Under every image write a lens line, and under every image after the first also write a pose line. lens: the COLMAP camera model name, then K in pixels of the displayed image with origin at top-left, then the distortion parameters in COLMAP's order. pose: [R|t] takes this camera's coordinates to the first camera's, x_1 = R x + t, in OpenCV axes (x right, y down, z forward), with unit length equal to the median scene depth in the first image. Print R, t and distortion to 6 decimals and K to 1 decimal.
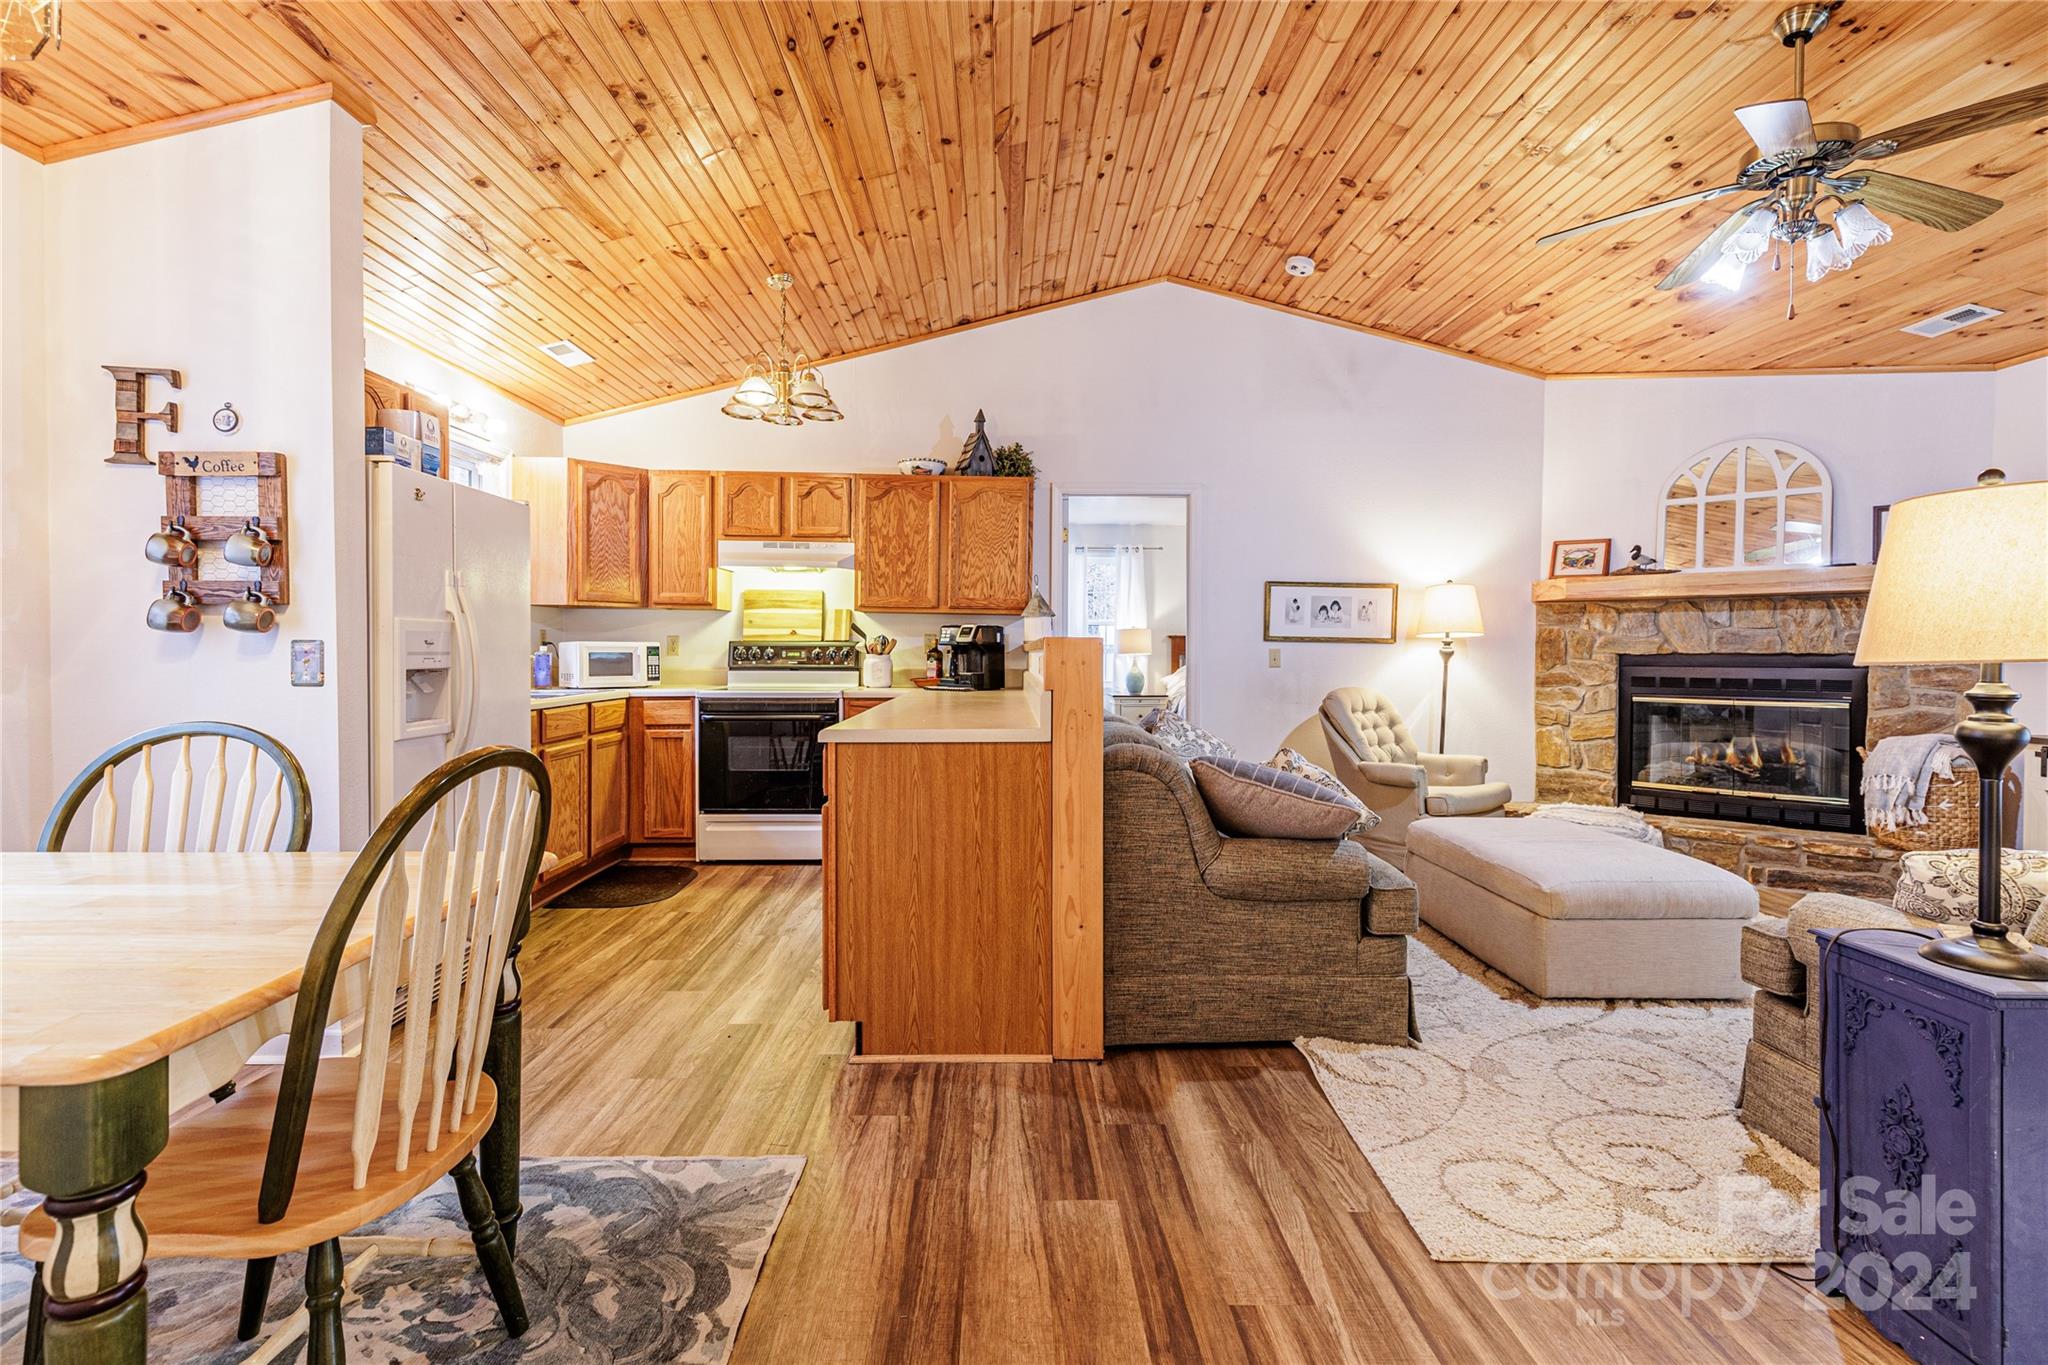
lens RADIAL K [[917.9, 0, 1004.5], [0, 917.9, 662.0], [0, 0, 1]] dist [0.012906, -0.003661]
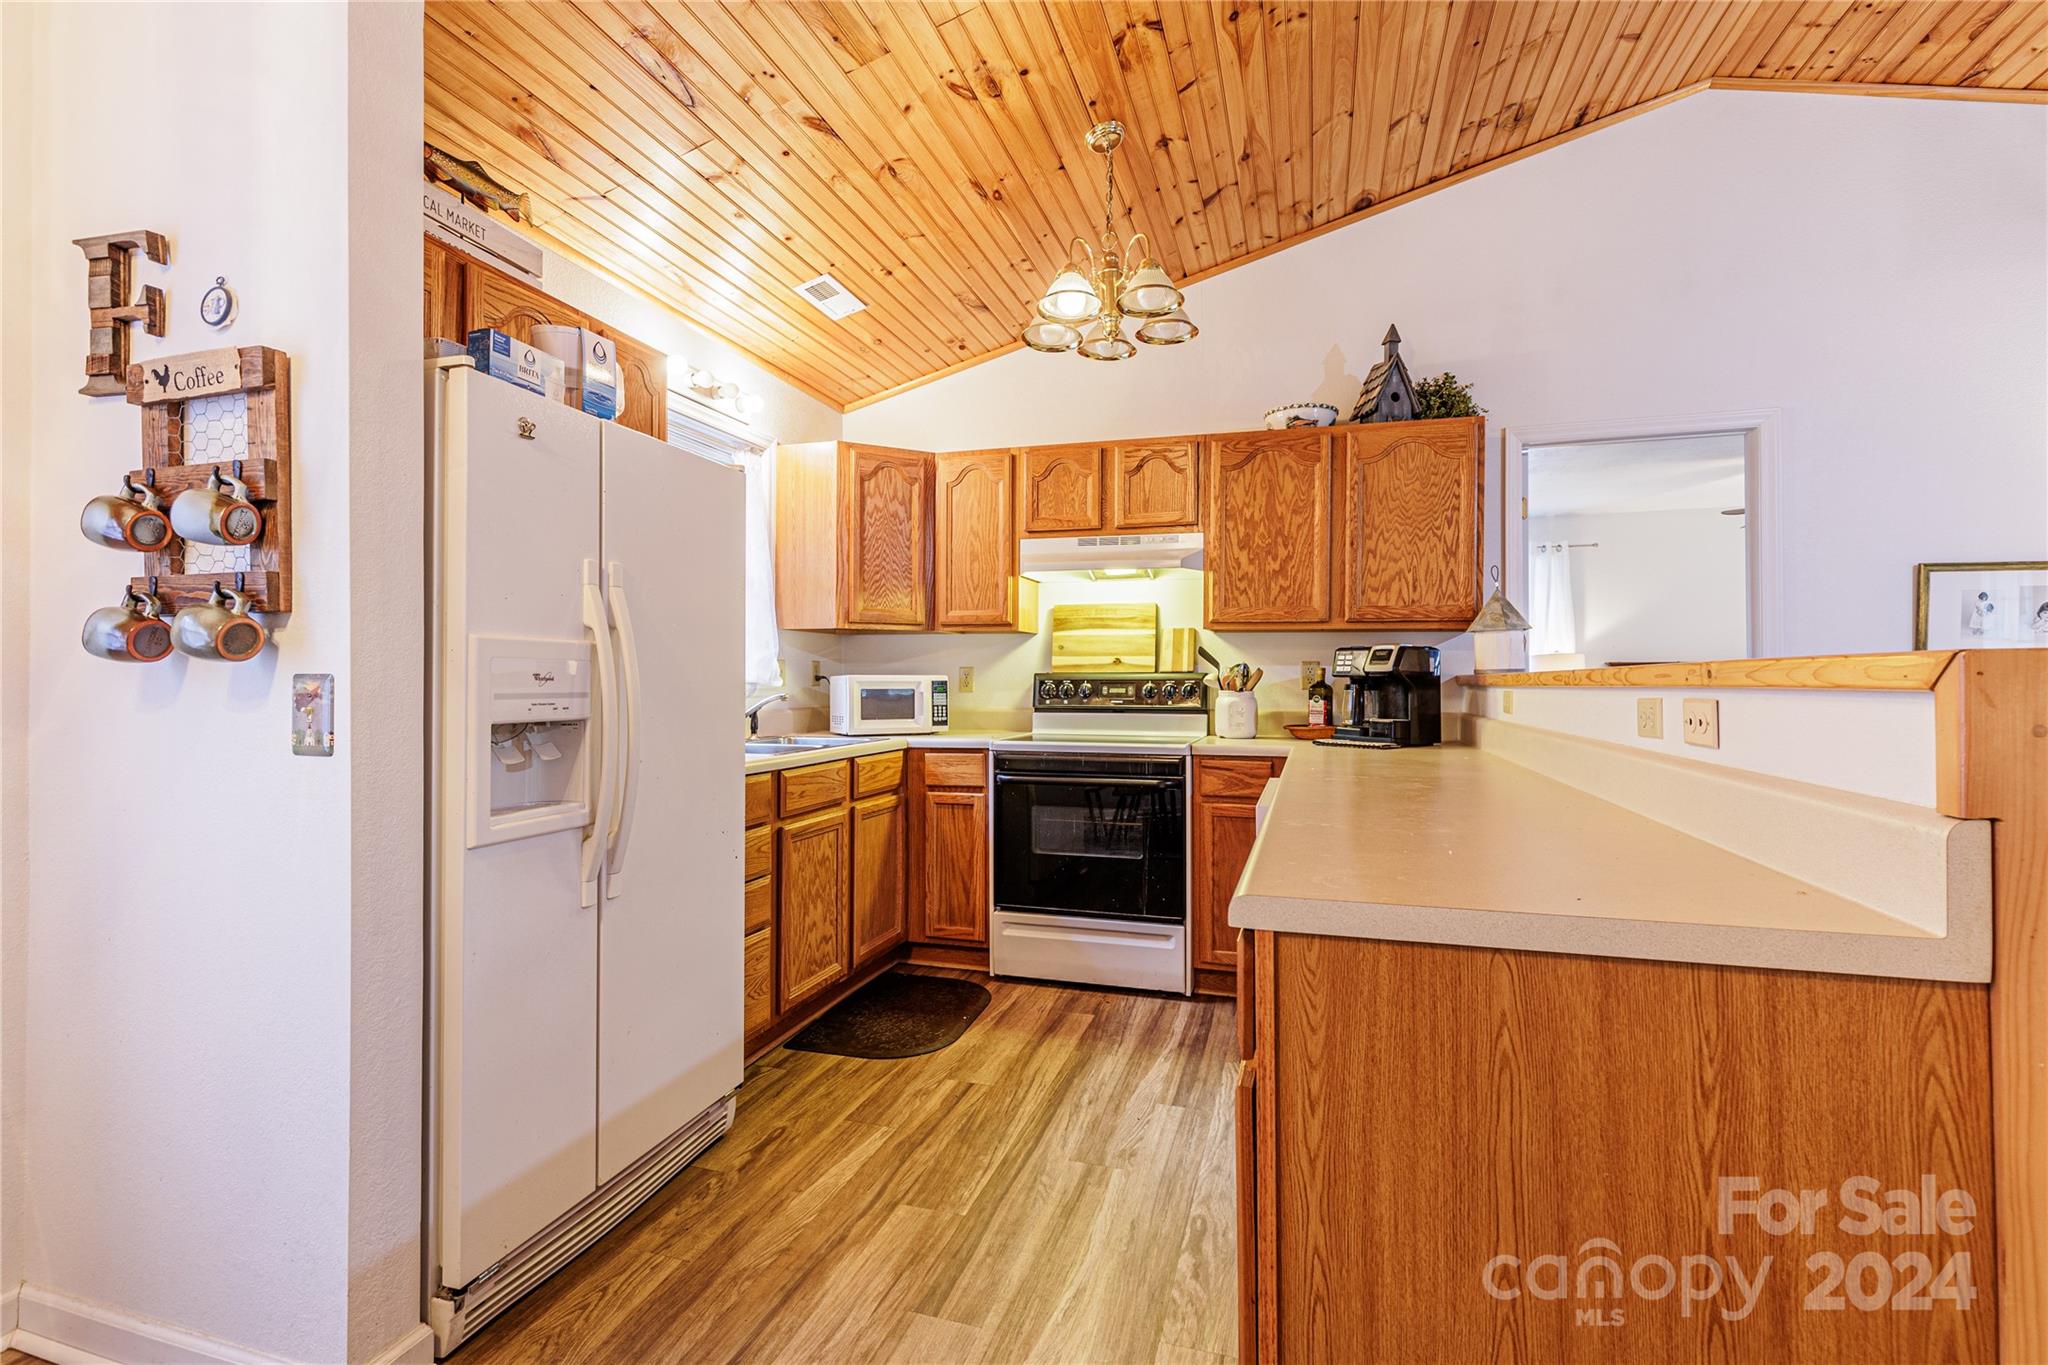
lens RADIAL K [[917.9, 0, 1049.4], [0, 917.9, 674.4], [0, 0, 1]] dist [0.012906, -0.003661]
pose [[0.960249, -0.006062, -0.279078, -0.097895], [-0.000015, 0.999763, -0.021768, -0.006601], [0.279143, 0.020907, 0.960022, 0.353662]]
